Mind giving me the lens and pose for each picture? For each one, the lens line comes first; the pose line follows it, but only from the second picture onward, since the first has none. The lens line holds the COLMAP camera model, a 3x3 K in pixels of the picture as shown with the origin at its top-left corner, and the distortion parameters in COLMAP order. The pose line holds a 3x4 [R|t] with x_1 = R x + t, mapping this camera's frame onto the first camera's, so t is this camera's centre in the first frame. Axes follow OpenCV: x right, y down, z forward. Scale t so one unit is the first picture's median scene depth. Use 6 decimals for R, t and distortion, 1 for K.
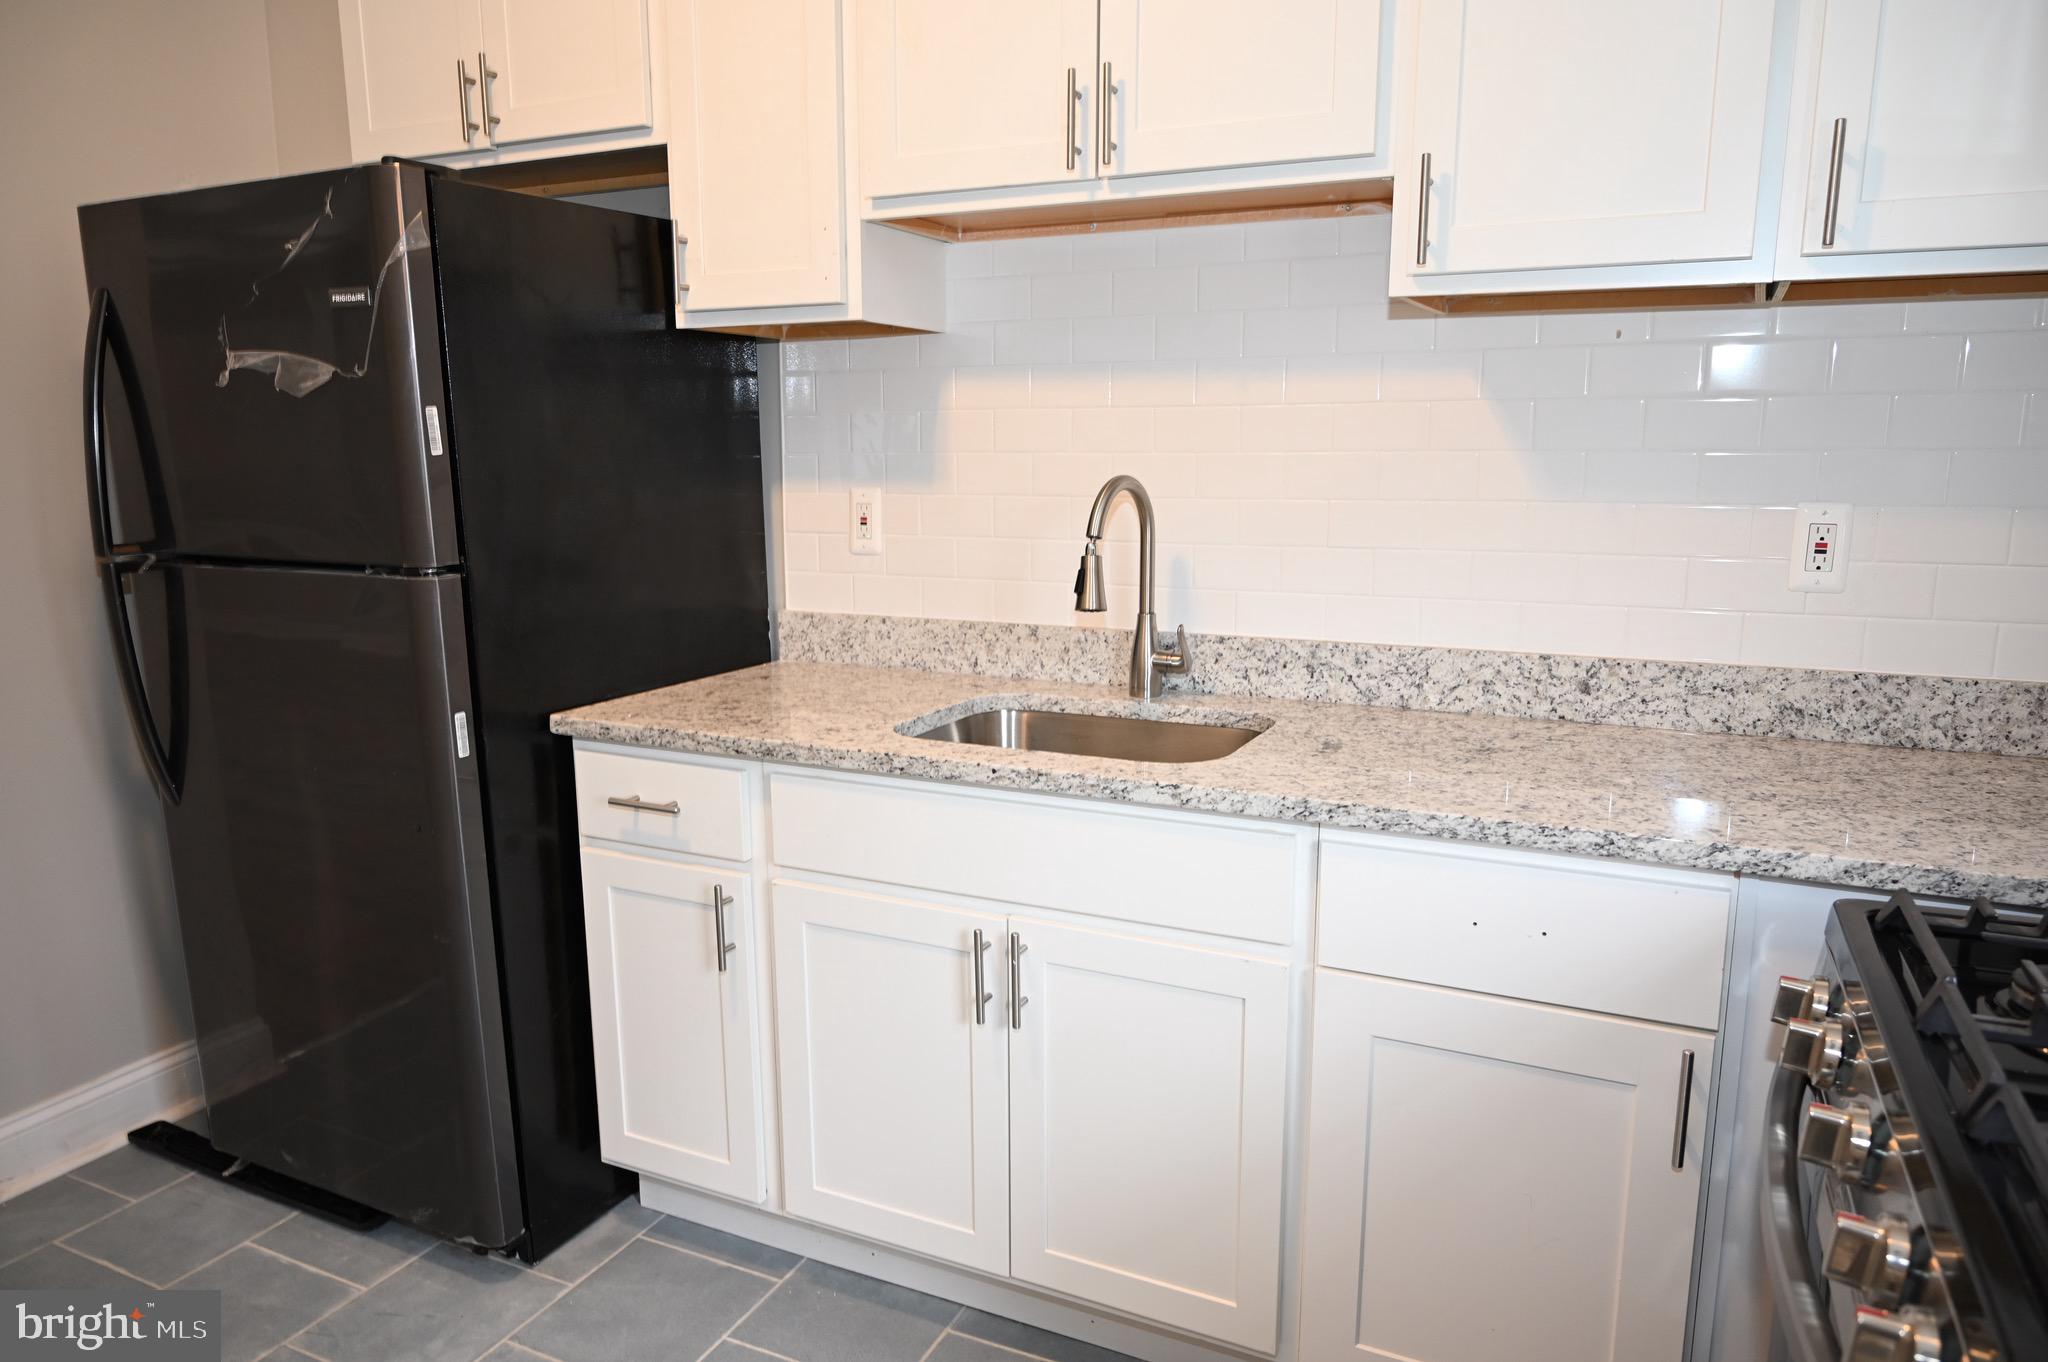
lens RADIAL K [[1351.6, 0, 1013.9], [0, 1351.6, 688.9], [0, 0, 1]] dist [-0.010658, -0.001248]
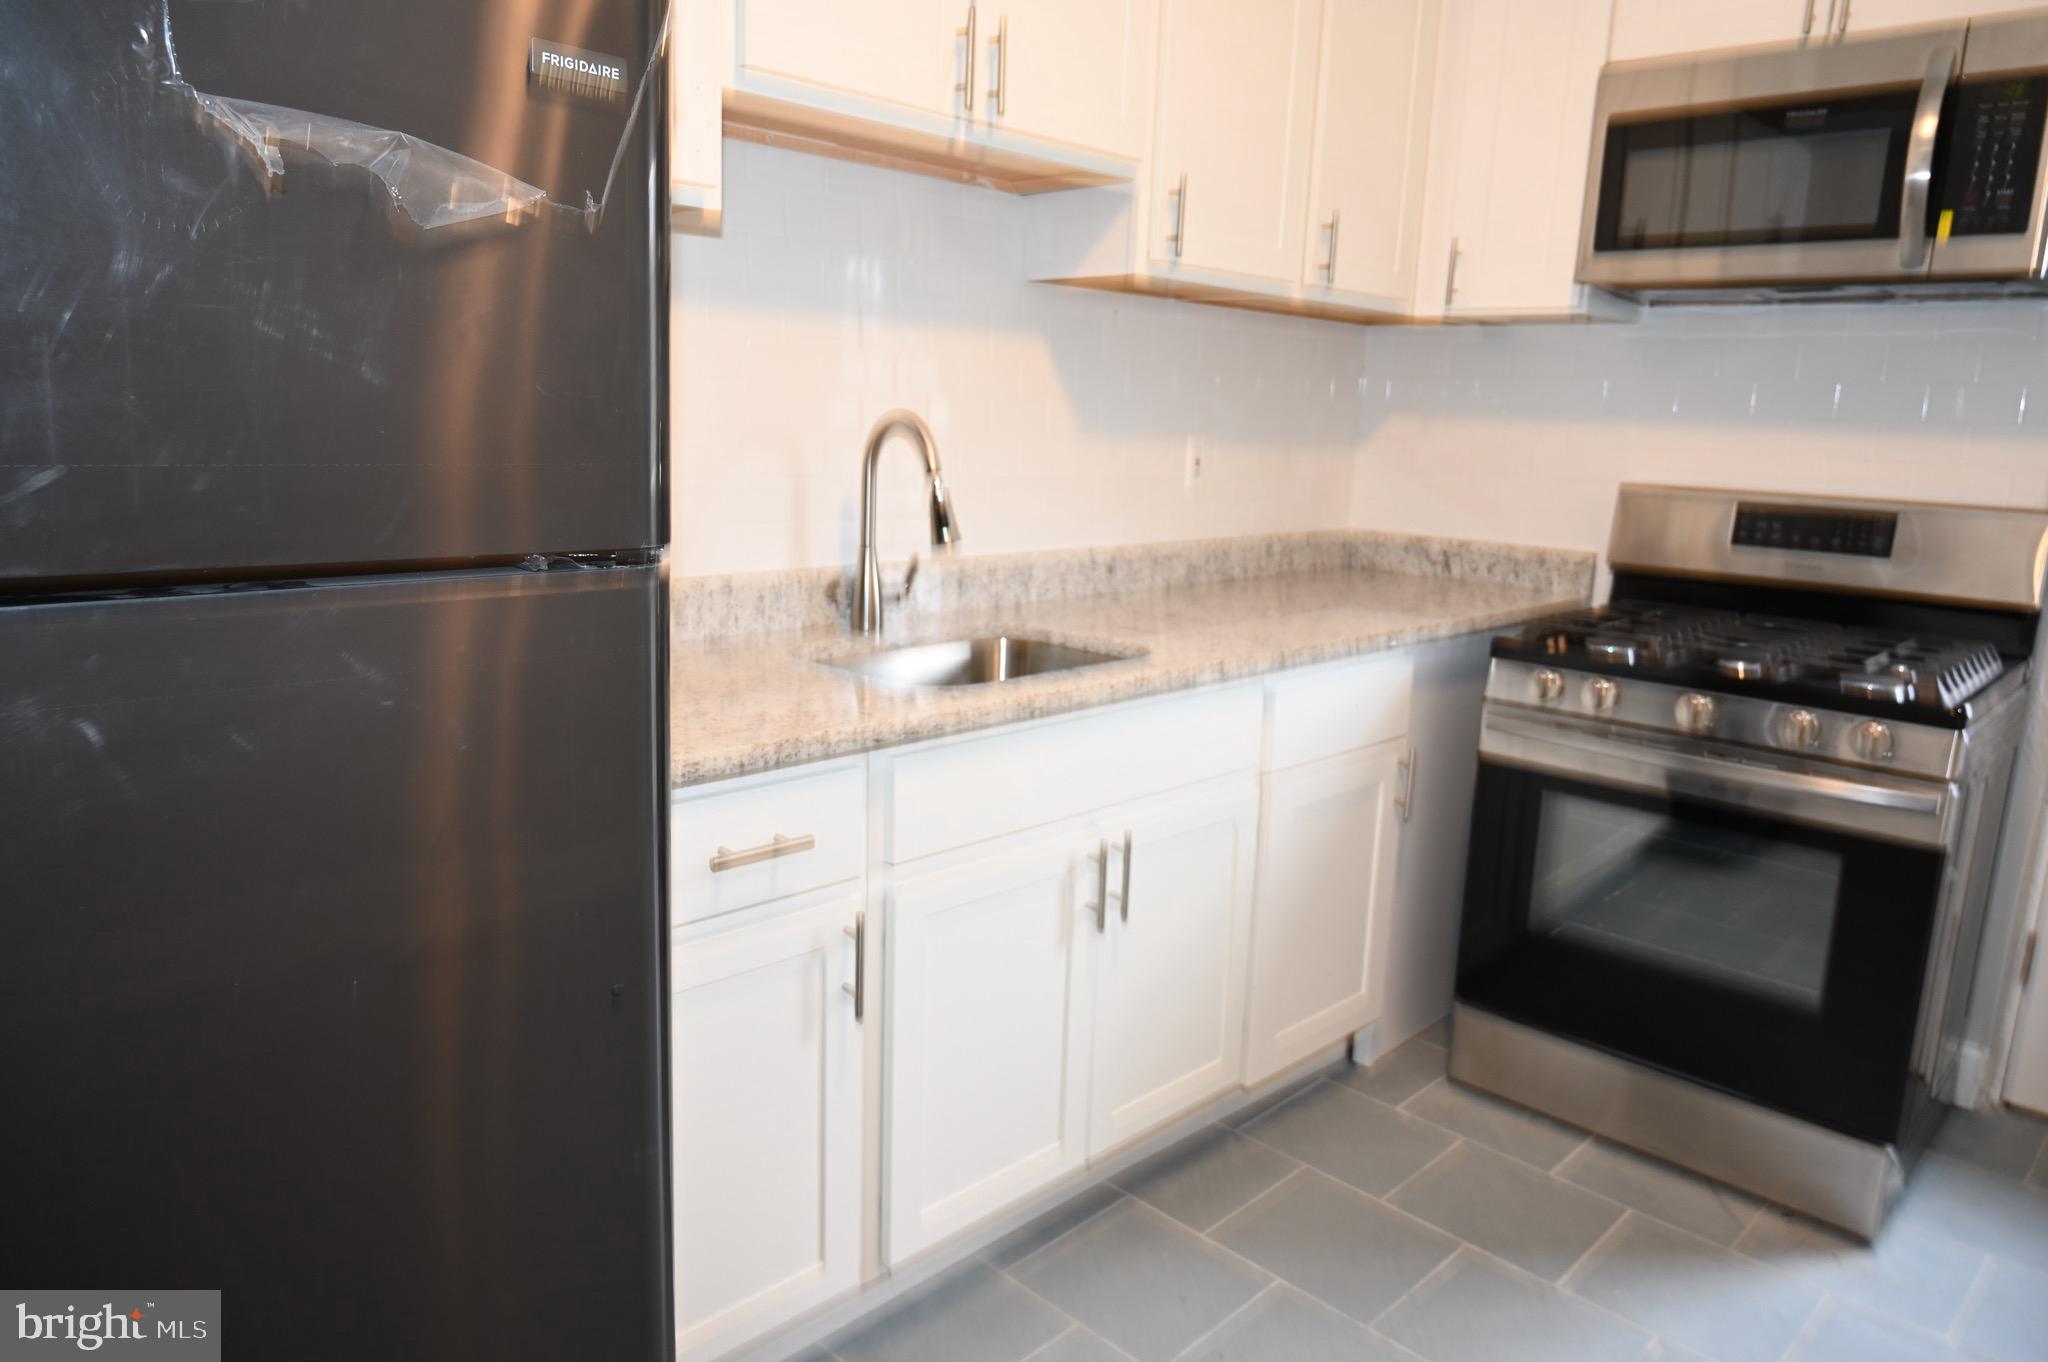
lens RADIAL K [[1351.6, 0, 1005.3], [0, 1351.6, 662.4], [0, 0, 1]] dist [-0.010658, -0.001248]
pose [[0.333552, -0.158314, 0.929344, -0.864863], [0.135766, 0.983589, 0.118826, -0.081707], [-0.932904, 0.086539, 0.349572, 0.585133]]
